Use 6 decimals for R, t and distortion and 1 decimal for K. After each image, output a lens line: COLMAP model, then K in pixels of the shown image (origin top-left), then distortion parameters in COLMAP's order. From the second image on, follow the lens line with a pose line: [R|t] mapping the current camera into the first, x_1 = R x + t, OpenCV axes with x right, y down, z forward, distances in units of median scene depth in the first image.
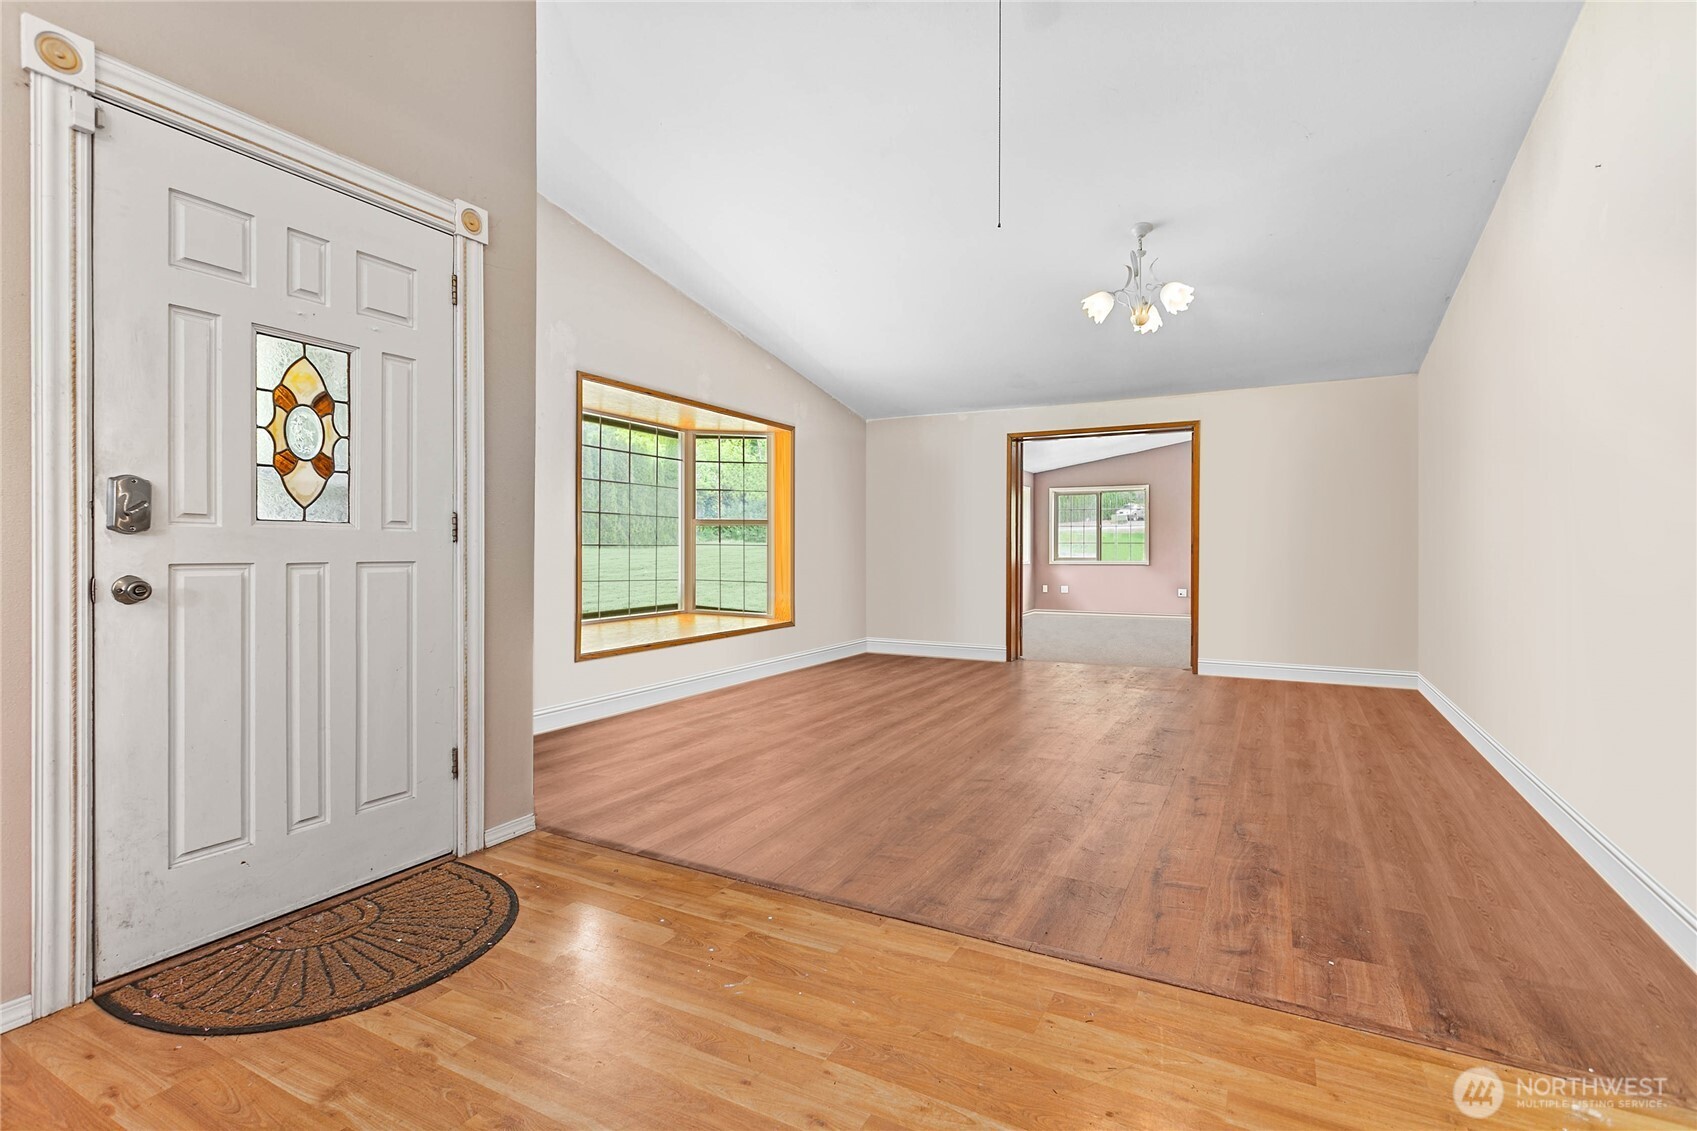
lens RADIAL K [[801.9, 0, 846.2], [0, 801.9, 554.9], [0, 0, 1]] dist [0.001294, 0.000799]
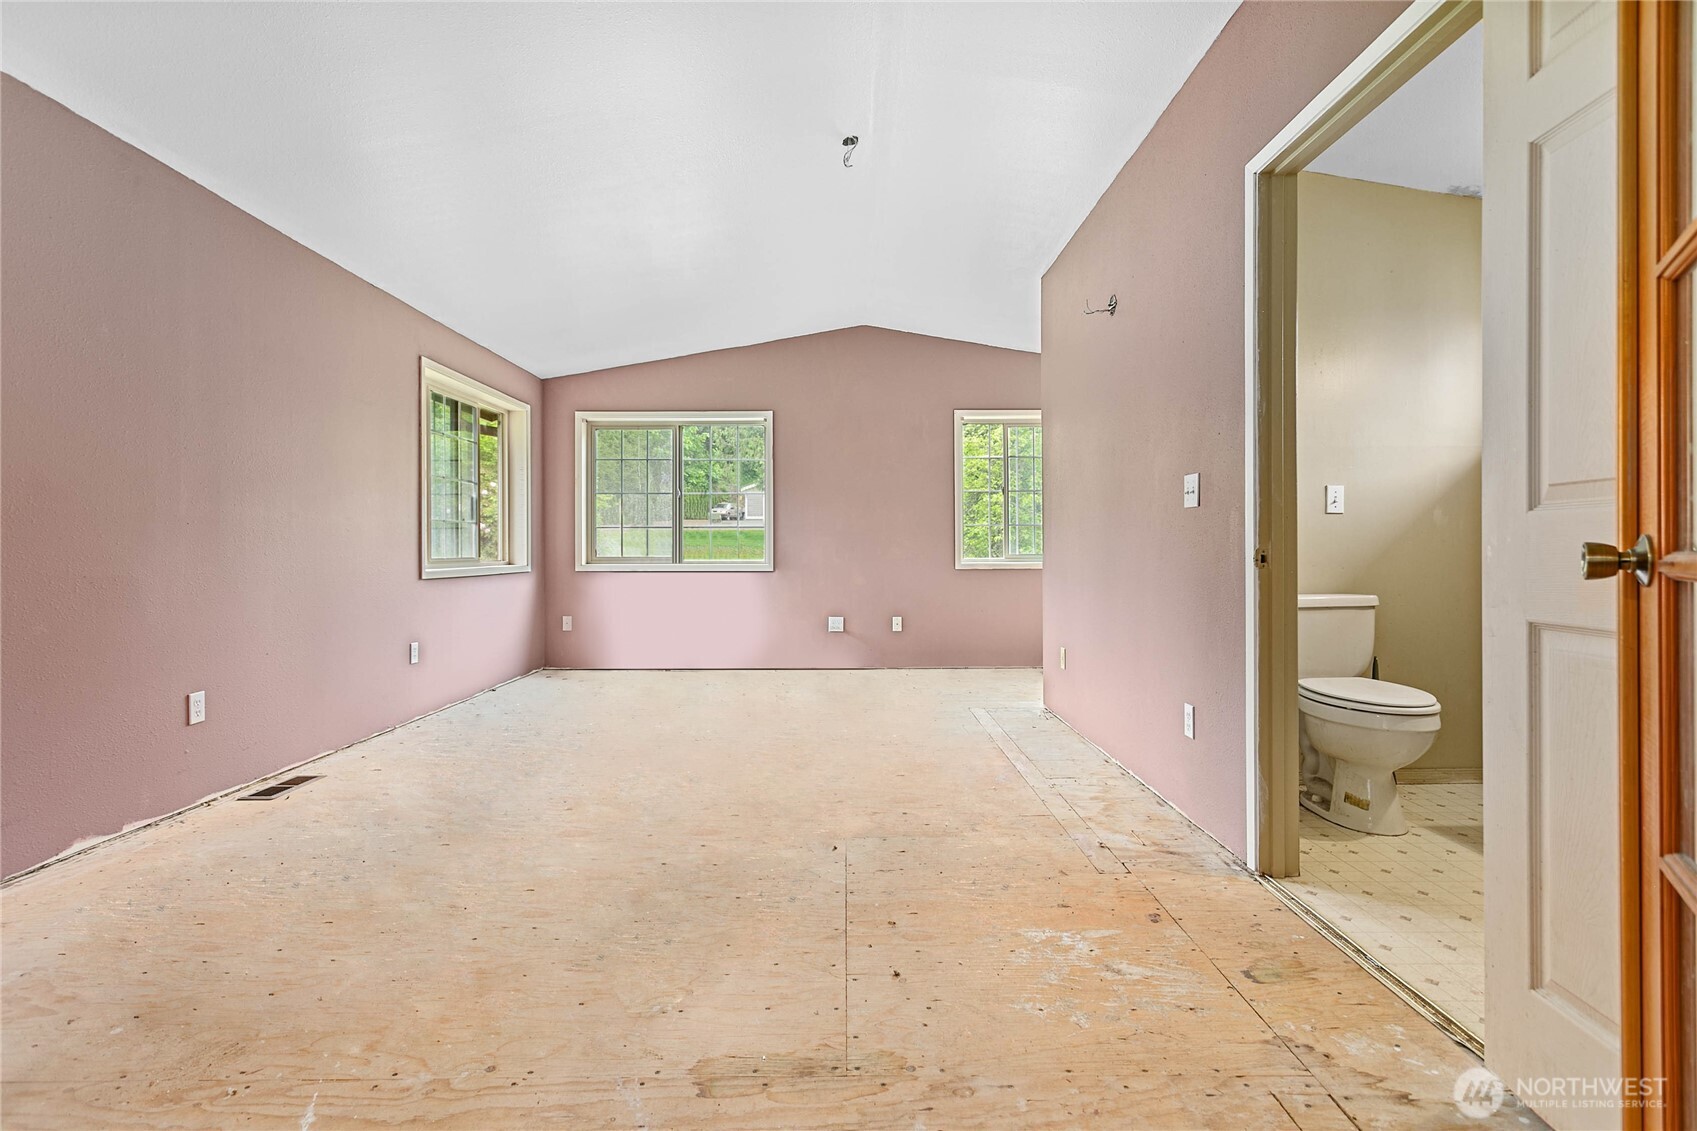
lens RADIAL K [[801.9, 0, 844.9], [0, 801.9, 557.3], [0, 0, 1]] dist [0.001294, 0.000799]
pose [[0.882166, -0.005365, 0.470907, 0.168942], [0.003181, 0.999980, 0.005433, 0.001141], [-0.470927, -0.003294, 0.882166, 0.501530]]
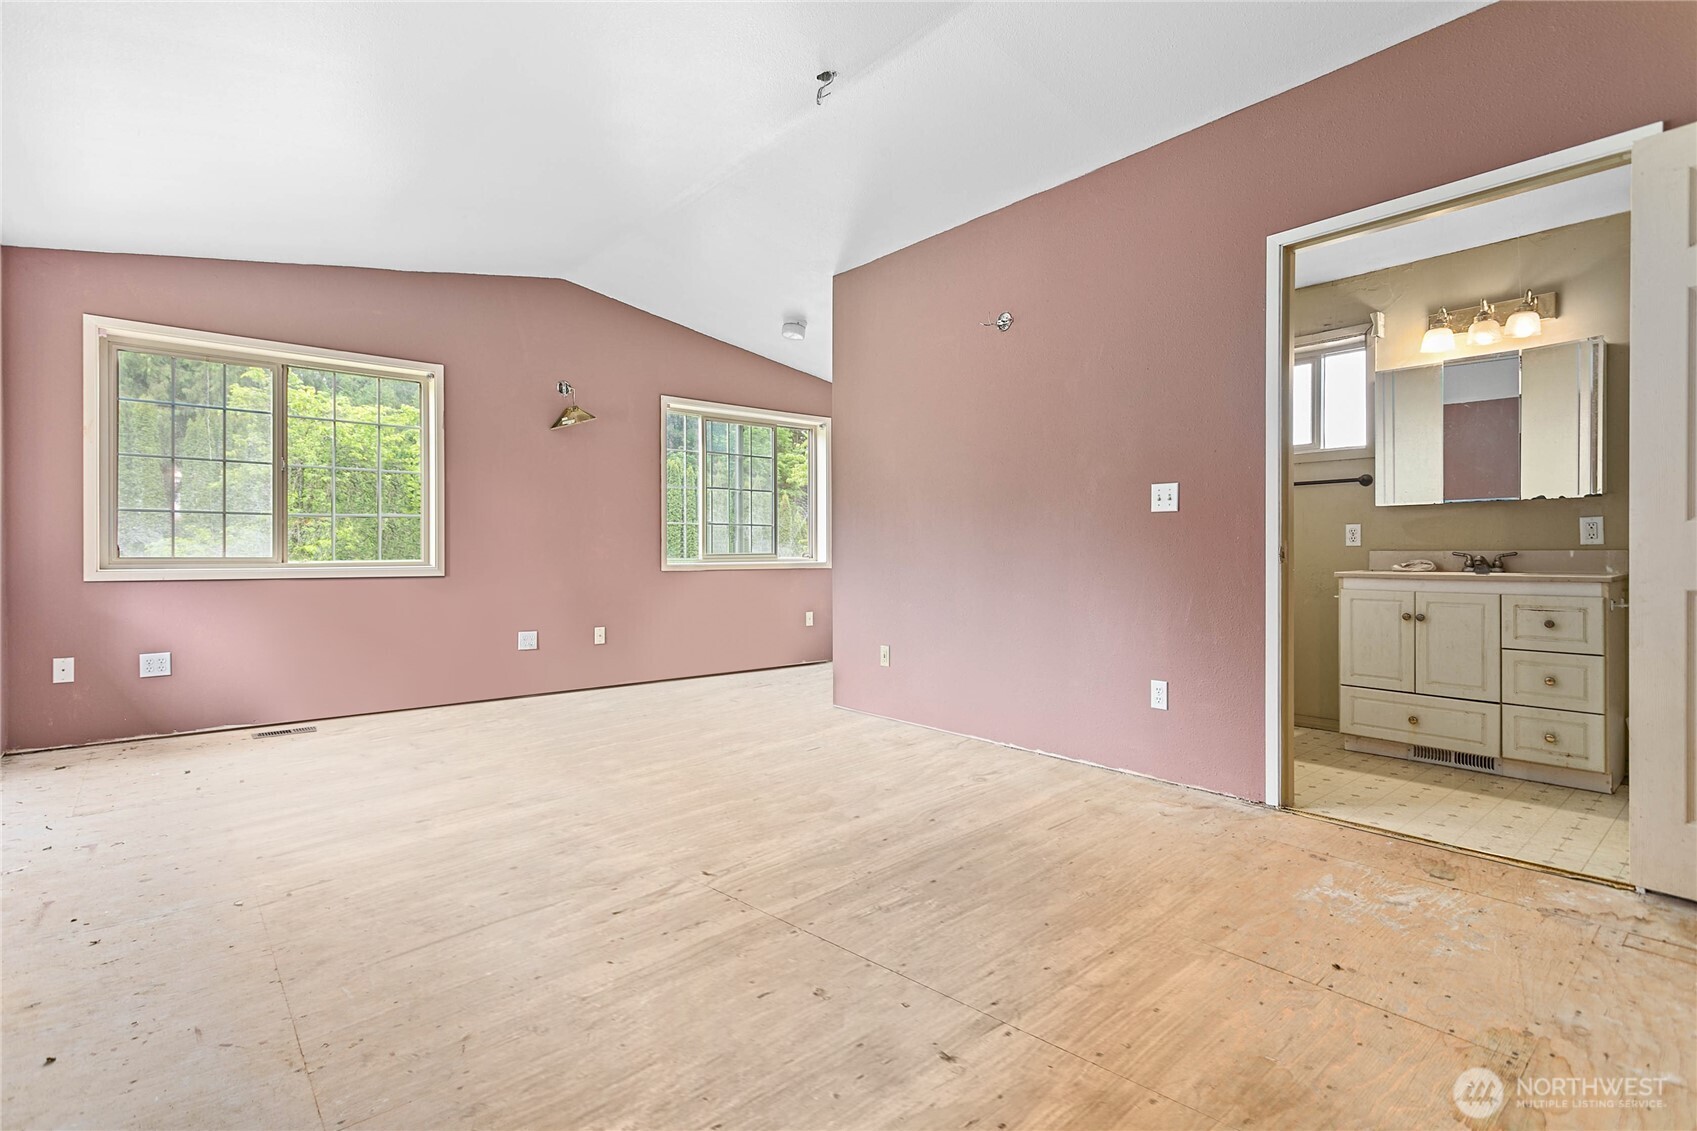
lens RADIAL K [[801.9, 0, 844.4], [0, 801.9, 557.6], [0, 0, 1]] dist [0.001294, 0.000799]
pose [[0.367446, -0.002907, 0.930040, 0.086474], [0.001591, 0.999996, 0.002497, 0.002713], [-0.930044, 0.000562, 0.367449, 0.639846]]
